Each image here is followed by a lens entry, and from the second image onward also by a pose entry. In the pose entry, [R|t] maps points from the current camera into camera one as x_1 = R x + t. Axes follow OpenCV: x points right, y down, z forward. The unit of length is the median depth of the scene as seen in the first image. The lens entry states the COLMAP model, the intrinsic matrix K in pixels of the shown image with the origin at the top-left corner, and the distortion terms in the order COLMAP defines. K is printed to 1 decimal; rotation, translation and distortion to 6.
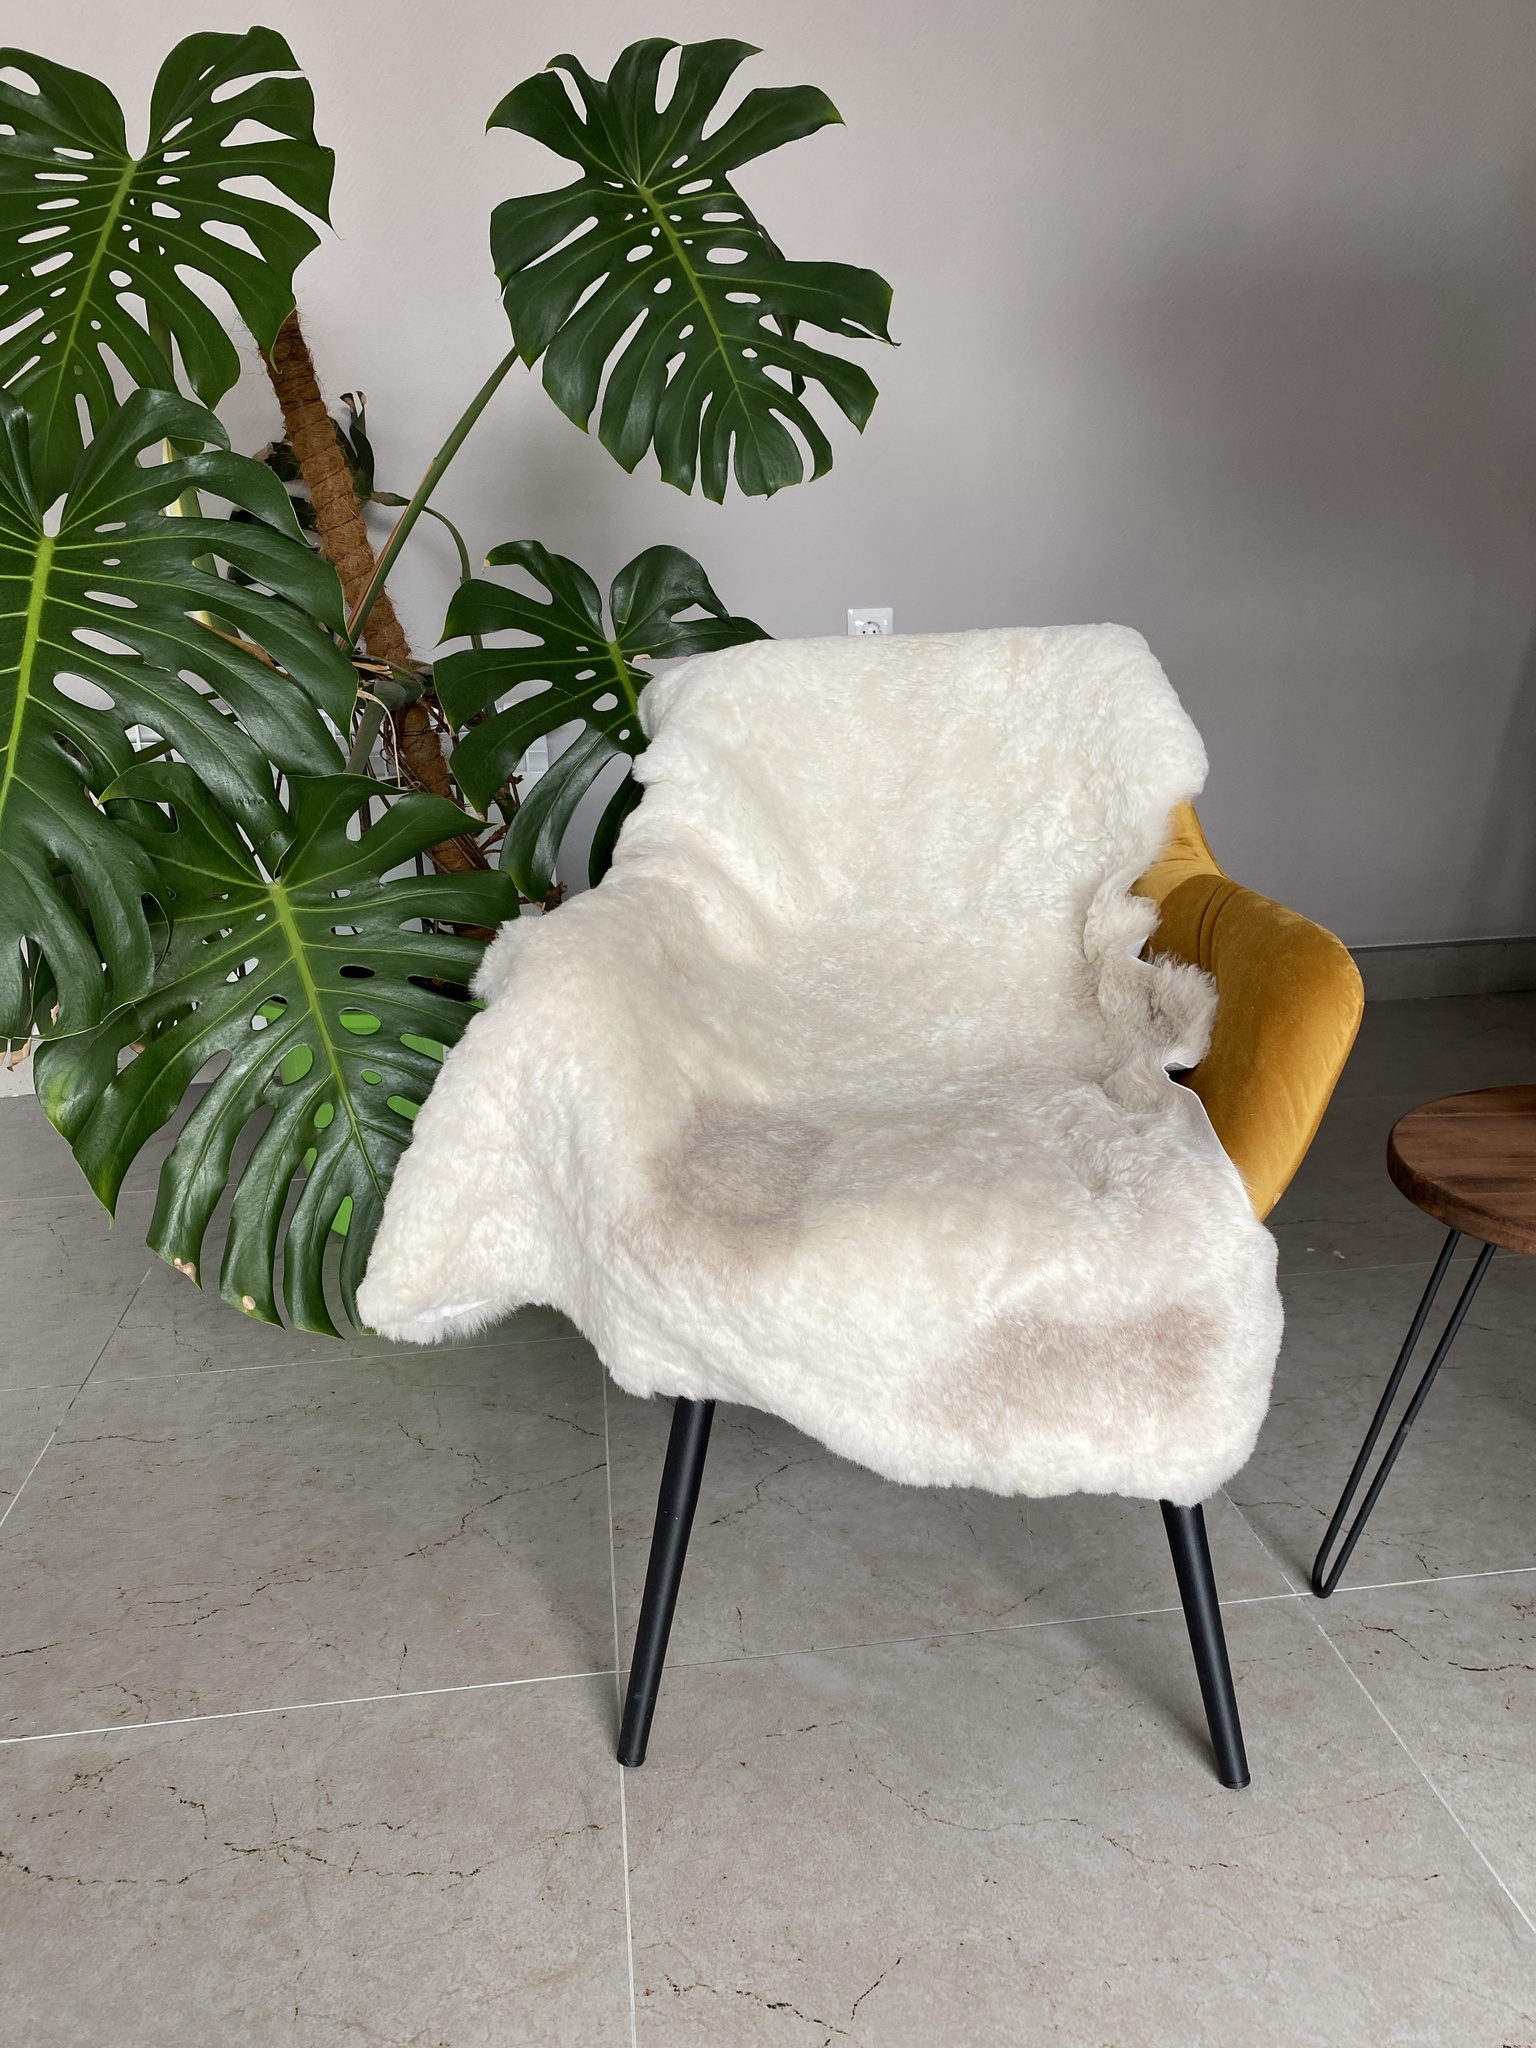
lens RADIAL K [[1556.6, 0, 774.1], [0, 1556.6, 1024.7], [0, 0, 1]] dist [0.019085, -0.022166]
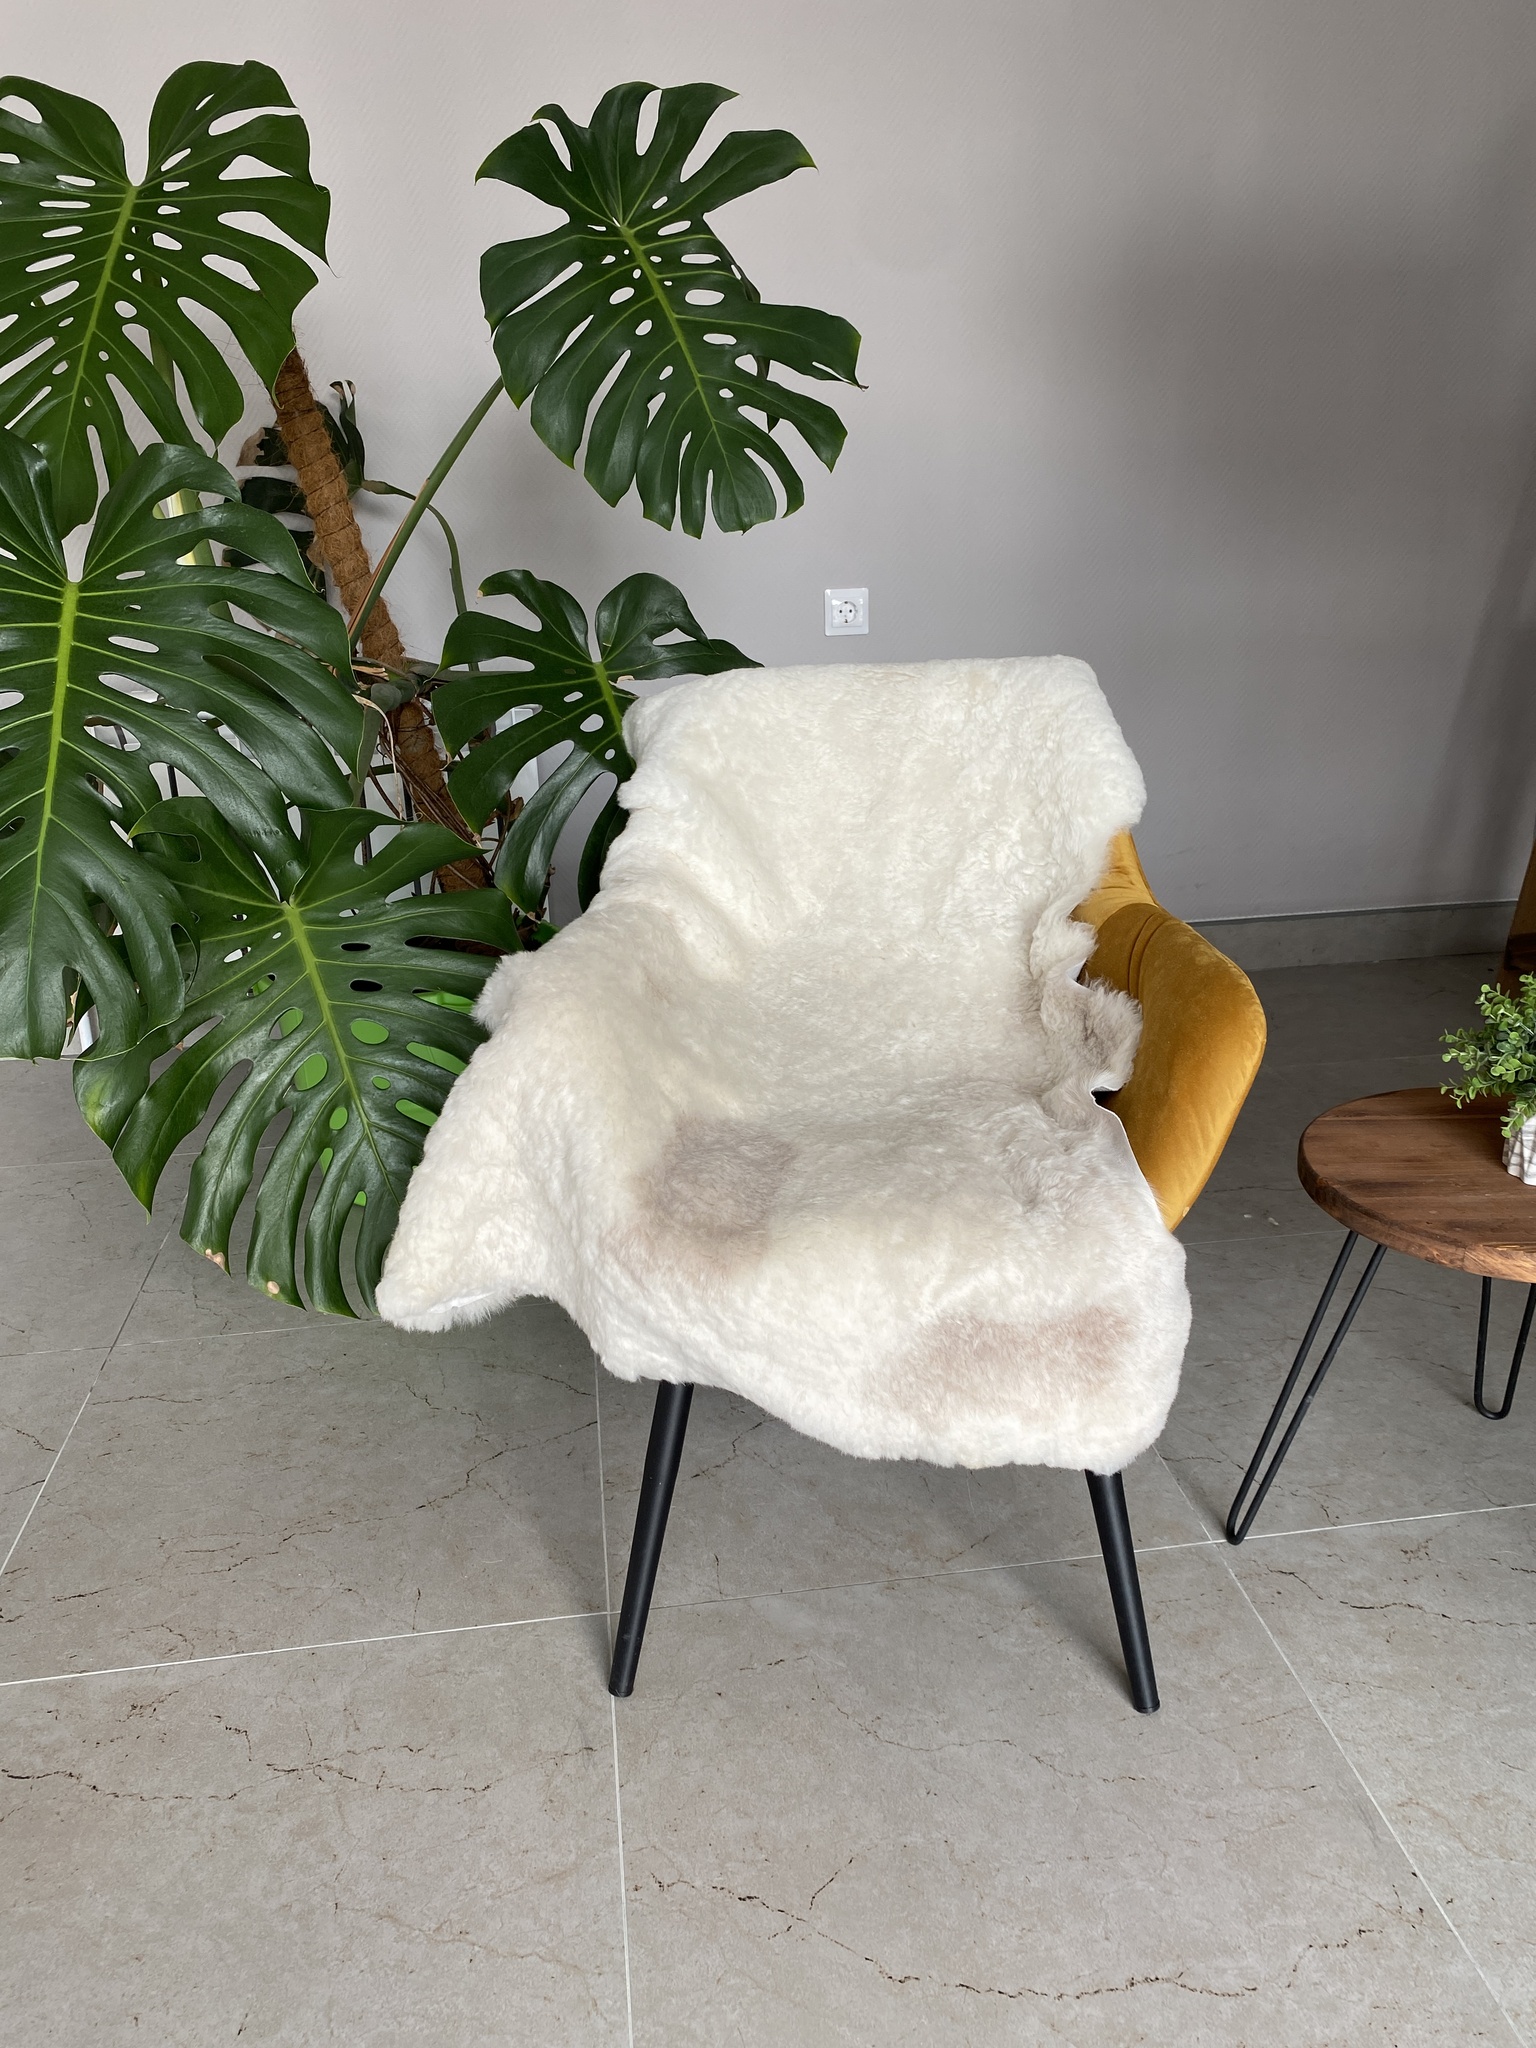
lens RADIAL K [[1556.6, 0, 779.5], [0, 1556.6, 1038.0], [0, 0, 1]] dist [0.019085, -0.022166]
pose [[0.999917, 0.000392, 0.012876, 0.008407], [-0.001161, 0.998213, 0.059751, -0.066688], [-0.012829, -0.059761, 0.998130, -0.101322]]
